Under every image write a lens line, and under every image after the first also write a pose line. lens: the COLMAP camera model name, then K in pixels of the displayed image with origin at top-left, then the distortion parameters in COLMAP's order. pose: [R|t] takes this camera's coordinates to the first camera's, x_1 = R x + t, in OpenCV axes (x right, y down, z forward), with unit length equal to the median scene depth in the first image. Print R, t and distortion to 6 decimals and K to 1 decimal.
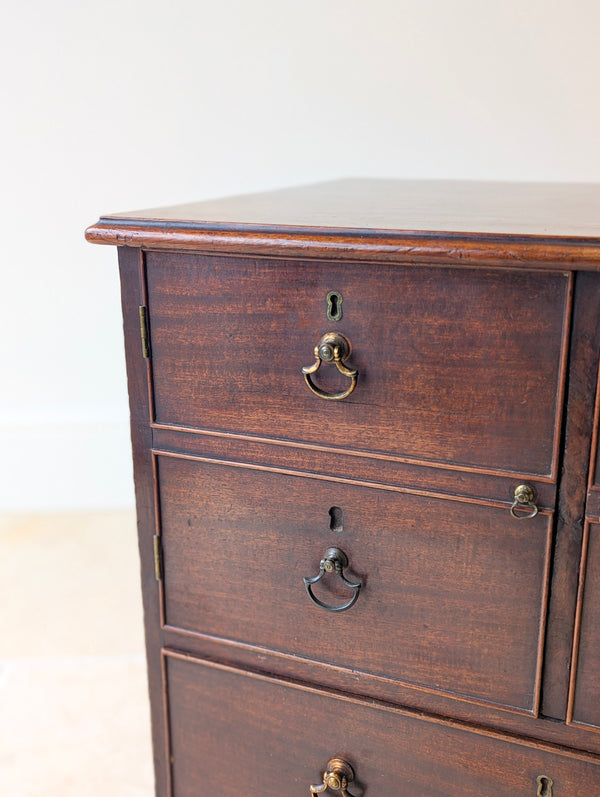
lens RADIAL K [[892.5, 0, 314.1], [0, 892.5, 408.1], [0, 0, 1]] dist [0.071145, -0.042967]
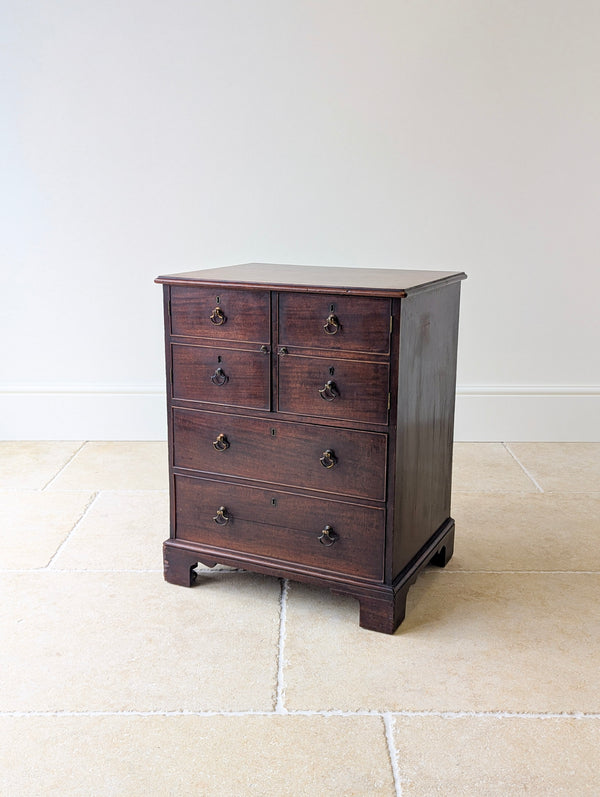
lens RADIAL K [[877.0, 0, 301.7], [0, 877.0, 384.2], [0, 0, 1]] dist [0.055901, -0.007221]
pose [[0.998495, 0.021901, -0.050279, 0.544698], [-0.026177, 0.995949, -0.086020, 0.528287], [0.048191, 0.087206, 0.995024, -2.544876]]
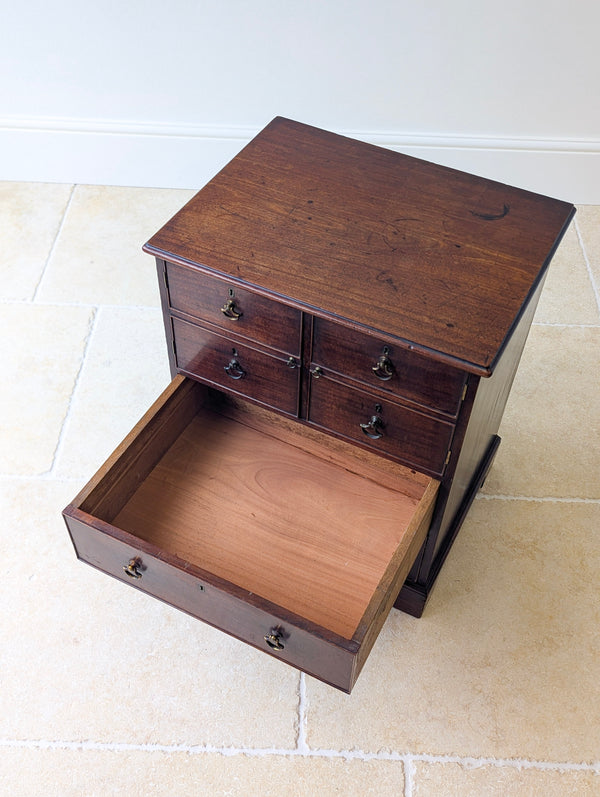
lens RADIAL K [[864.1, 0, 300.8], [0, 864.1, 411.8], [0, 0, 1]] dist [0.066465, -0.030970]
pose [[0.995961, 0.084252, -0.031022, 0.336688], [-0.055784, 0.851446, 0.521467, -1.159660], [0.070349, -0.517630, 0.852707, -1.423737]]
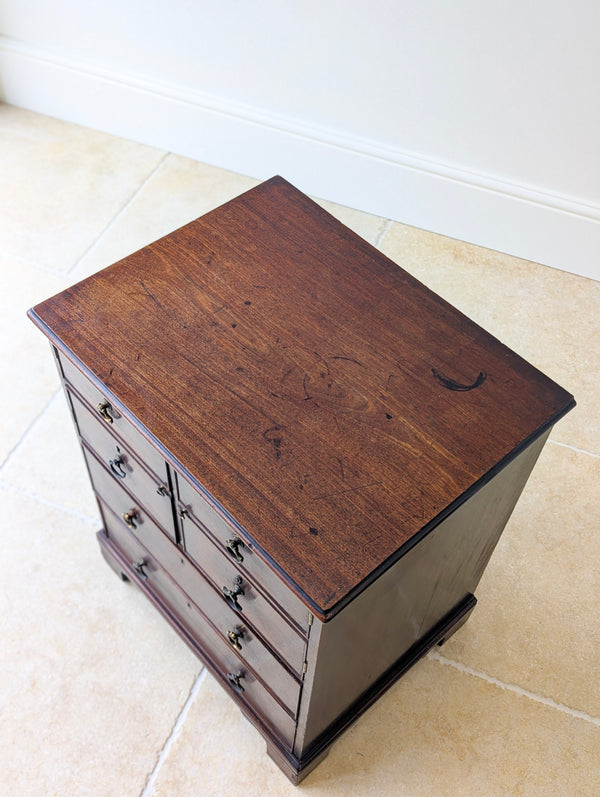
lens RADIAL K [[864.1, 0, 304.9], [0, 864.1, 398.5], [0, 0, 1]] dist [0.062438, -0.016199]
pose [[0.905653, 0.364784, -0.216162, 0.927704], [-0.174318, 0.785025, 0.594431, -1.448990], [0.386531, -0.500667, 0.774549, -0.527554]]
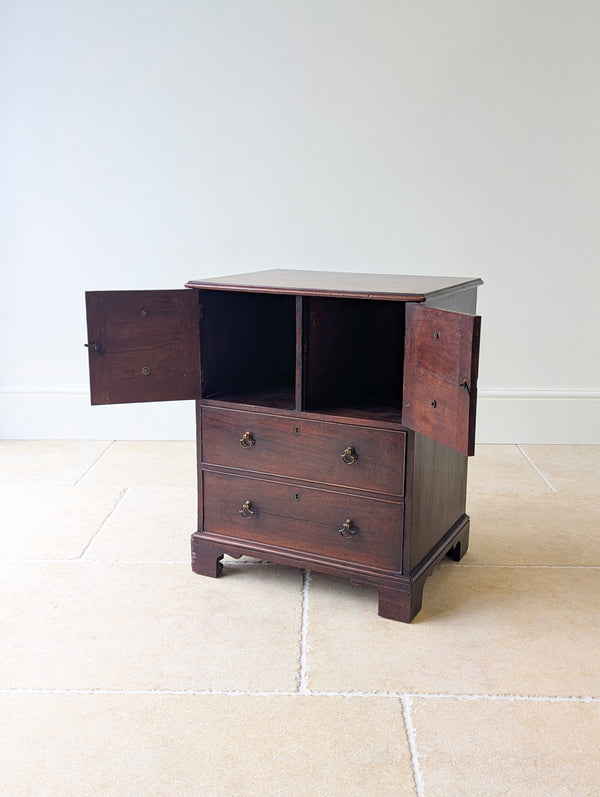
lens RADIAL K [[864.1, 0, 304.9], [0, 864.1, 398.5], [0, 0, 1]] dist [0.062438, -0.016199]
pose [[0.997456, 0.028176, -0.065475, 0.525480], [-0.033162, 0.996529, -0.076354, 0.564653], [0.063096, 0.078331, 0.994929, -2.662078]]
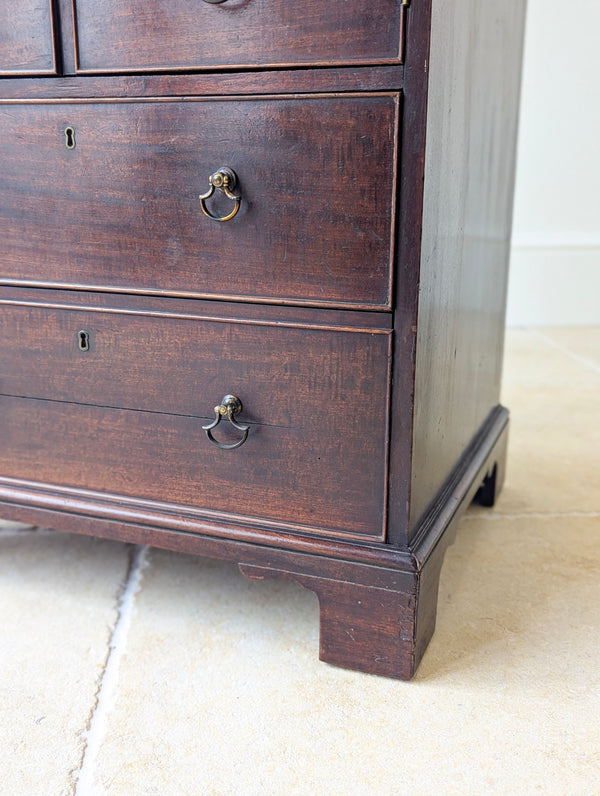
lens RADIAL K [[876.7, 0, 305.2], [0, 876.7, 401.3], [0, 0, 1]] dist [0.055719, -0.005351]
pose [[0.999617, 0.002659, 0.027538, 0.560752], [-0.001631, 0.999303, -0.037287, 0.846760], [-0.027618, 0.037228, 0.998925, -0.268578]]
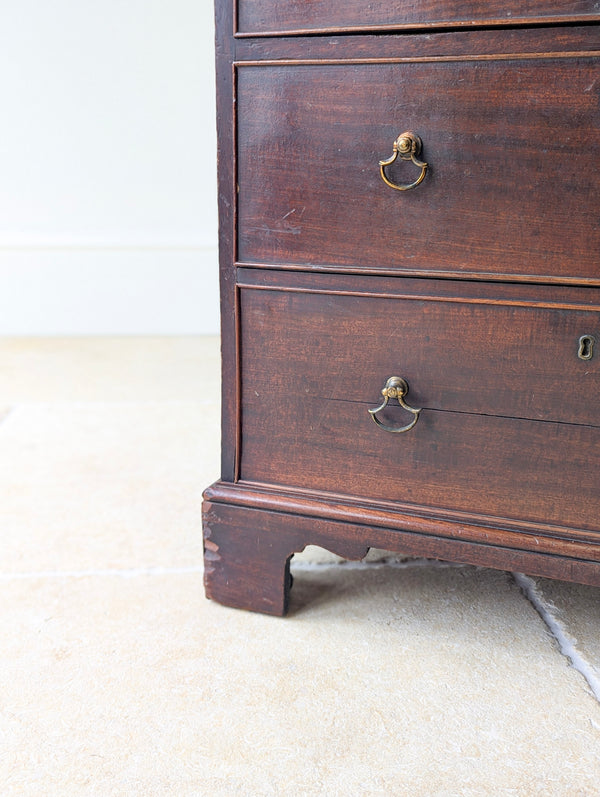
lens RADIAL K [[869.2, 0, 298.4], [0, 869.2, 393.3], [0, 0, 1]] dist [0.022409, -0.008769]
pose [[0.999392, 0.006893, 0.034191, -0.145169], [-0.005288, 0.998890, -0.046807, 0.815745], [-0.034476, 0.046598, 0.998319, 0.001157]]
